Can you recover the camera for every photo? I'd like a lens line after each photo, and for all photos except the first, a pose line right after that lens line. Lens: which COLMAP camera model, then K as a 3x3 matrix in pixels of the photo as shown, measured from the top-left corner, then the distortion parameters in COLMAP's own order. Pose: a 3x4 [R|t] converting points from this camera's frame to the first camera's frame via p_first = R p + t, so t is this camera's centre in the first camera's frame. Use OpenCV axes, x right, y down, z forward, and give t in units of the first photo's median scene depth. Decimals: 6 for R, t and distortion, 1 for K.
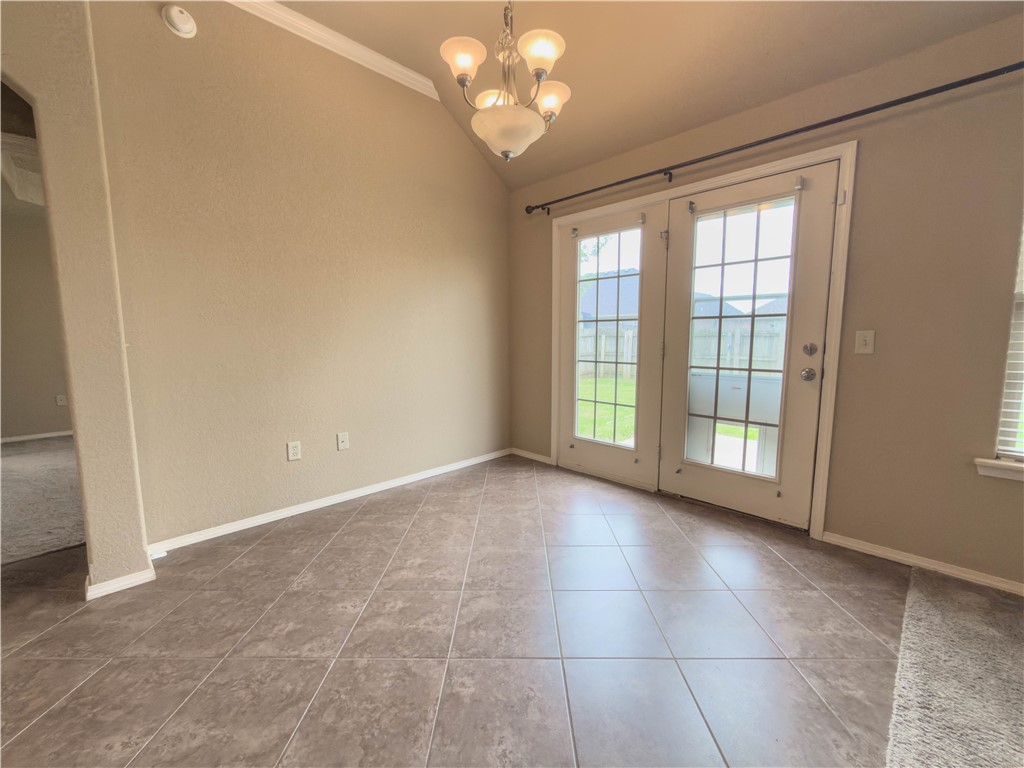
lens RADIAL K [[412.4, 0, 515.8], [0, 412.4, 383.1], [0, 0, 1]] dist [0.007001, 0.000022]
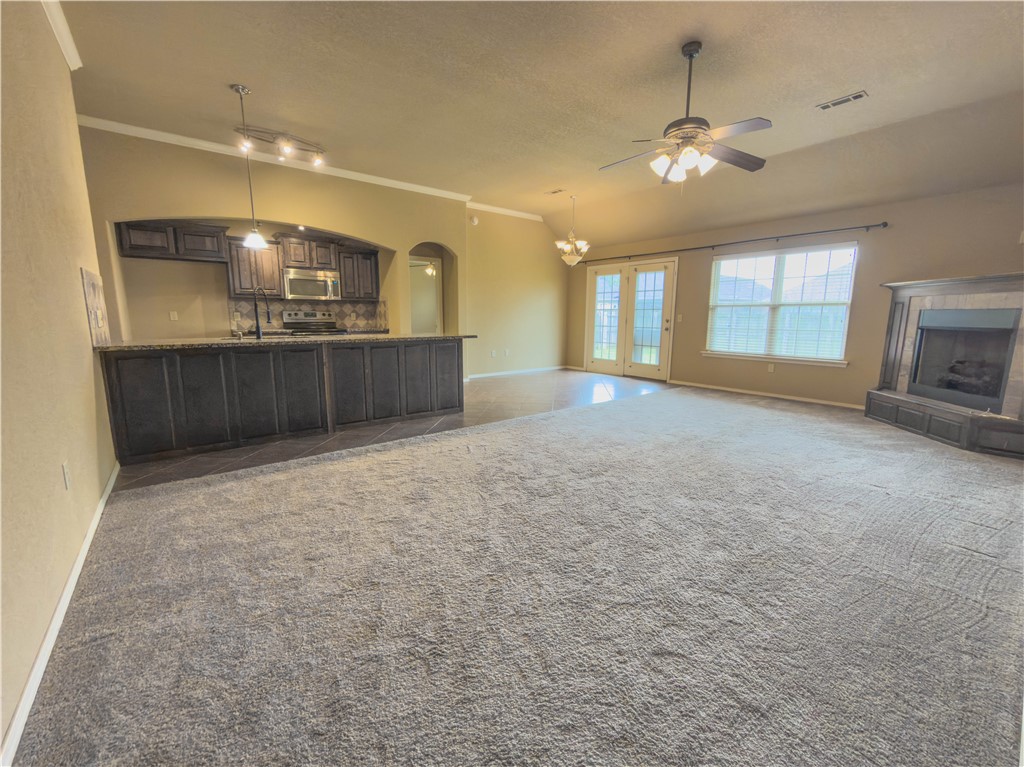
lens RADIAL K [[412.4, 0, 515.8], [0, 412.4, 382.6], [0, 0, 1]] dist [0.007001, 0.000022]
pose [[0.993375, 0.030368, -0.110831, -0.049305], [-0.025218, 0.998549, 0.047576, 0.232507], [0.112115, -0.044465, 0.992700, -1.955921]]
